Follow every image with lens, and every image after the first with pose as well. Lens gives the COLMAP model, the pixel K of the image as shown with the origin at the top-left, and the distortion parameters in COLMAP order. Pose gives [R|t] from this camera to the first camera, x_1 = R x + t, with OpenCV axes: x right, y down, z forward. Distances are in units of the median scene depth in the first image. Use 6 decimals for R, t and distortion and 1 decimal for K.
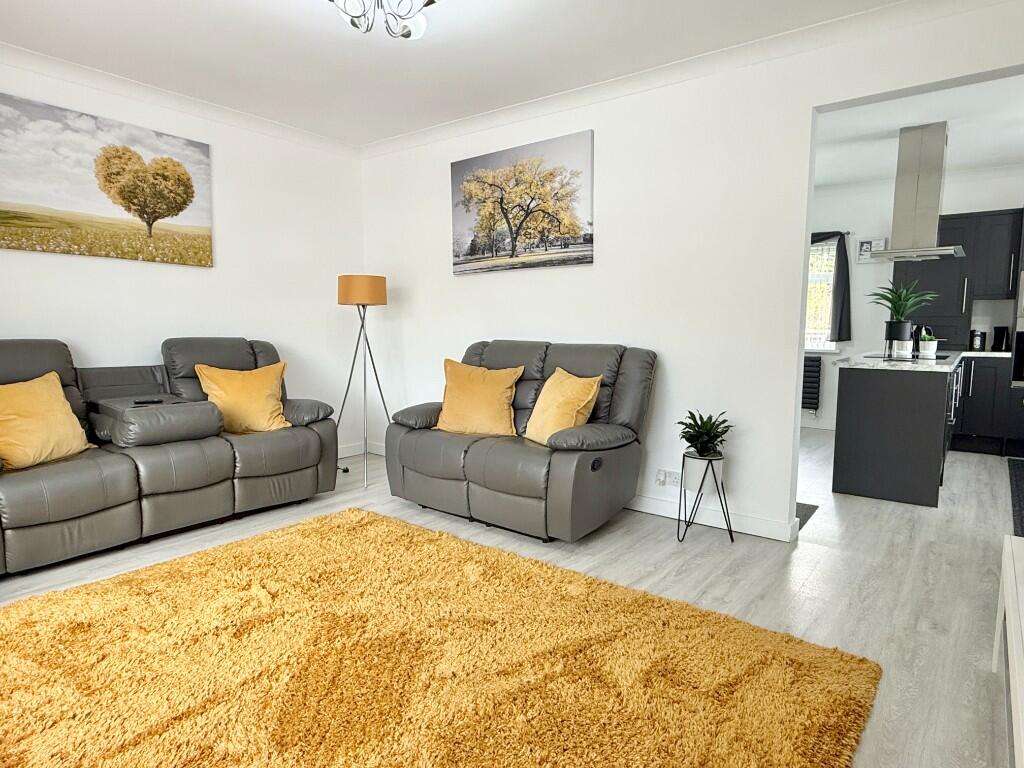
lens RADIAL K [[612.8, 0, 506.9], [0, 612.8, 388.2], [0, 0, 1]] dist [-0.002134, 0.003255]
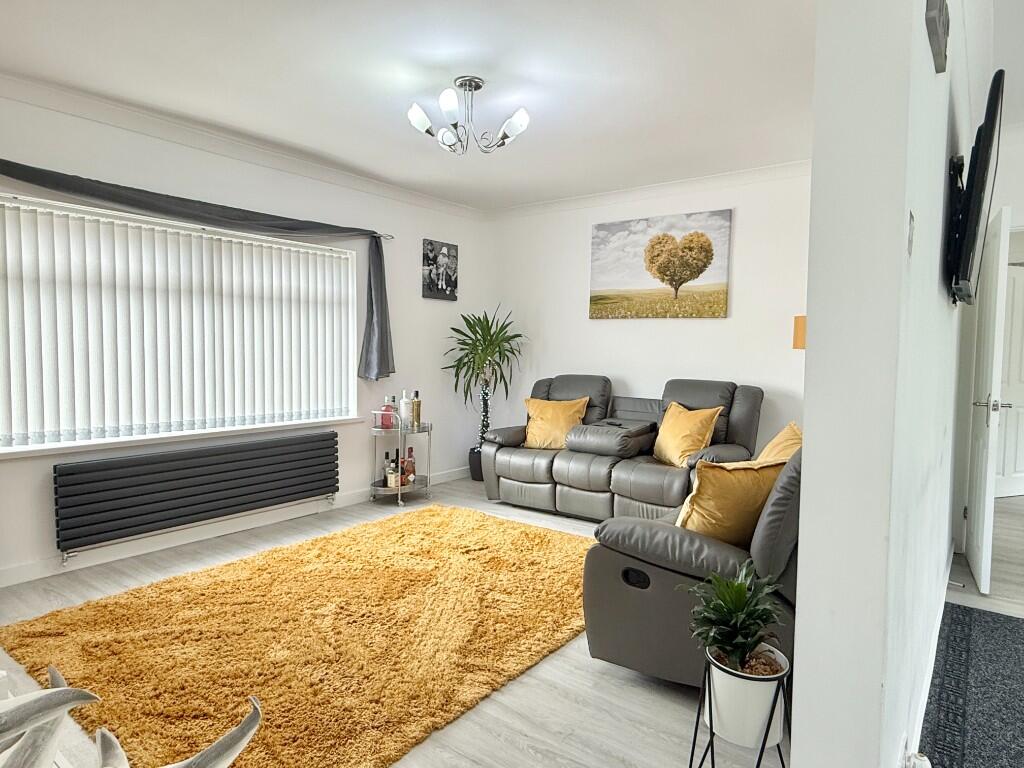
lens RADIAL K [[612.8, 0, 511.2], [0, 612.8, 384.7], [0, 0, 1]] dist [-0.002134, 0.003255]
pose [[0.003575, 0.049801, -0.998753, 0.695507], [-0.119761, 0.991592, 0.049015, -0.093838], [0.992796, 0.119437, 0.009509, 0.681034]]
